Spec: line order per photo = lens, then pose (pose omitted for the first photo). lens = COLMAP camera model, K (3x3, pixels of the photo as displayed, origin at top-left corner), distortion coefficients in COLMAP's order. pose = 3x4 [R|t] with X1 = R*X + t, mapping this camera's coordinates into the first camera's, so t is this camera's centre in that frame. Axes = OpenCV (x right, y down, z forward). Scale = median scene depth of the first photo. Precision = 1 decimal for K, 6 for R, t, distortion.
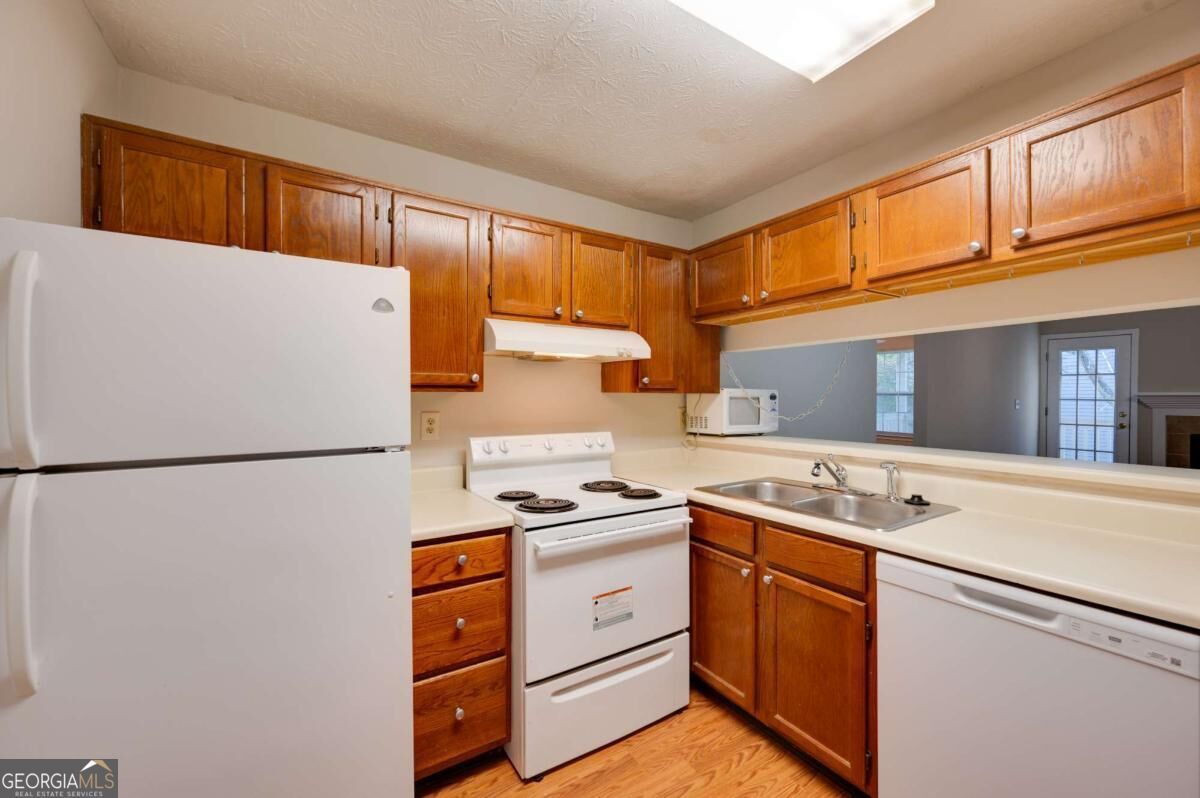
lens RADIAL K [[482.0, 0, 600.0], [0, 482.0, 399.0], [0, 0, 1]] dist [-0.001236, -0.000194]
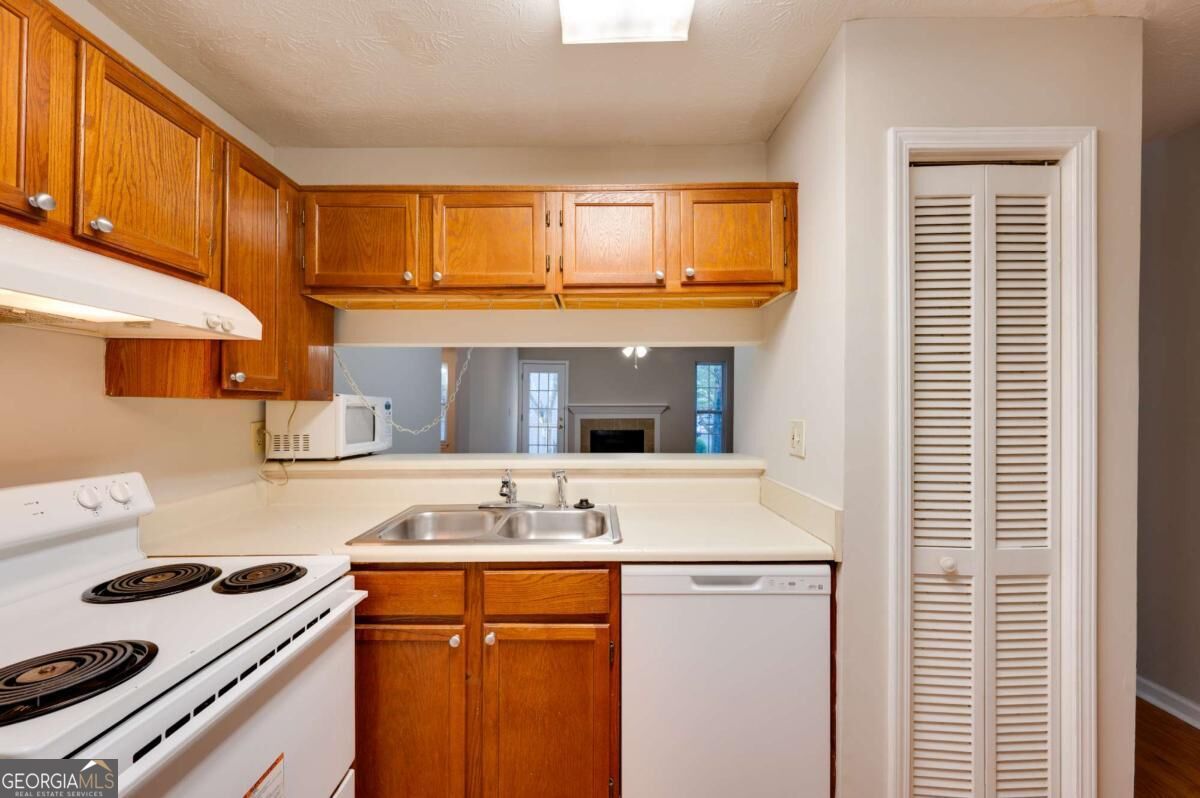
lens RADIAL K [[475.4, 0, 601.5], [0, 475.4, 403.5], [0, 0, 1]] dist [0.000484, -0.000029]
pose [[0.534608, 0.006504, 0.845075, -0.171003], [0.003429, 0.999945, -0.009864, 0.000532], [-0.845093, 0.008171, 0.534557, 0.350752]]
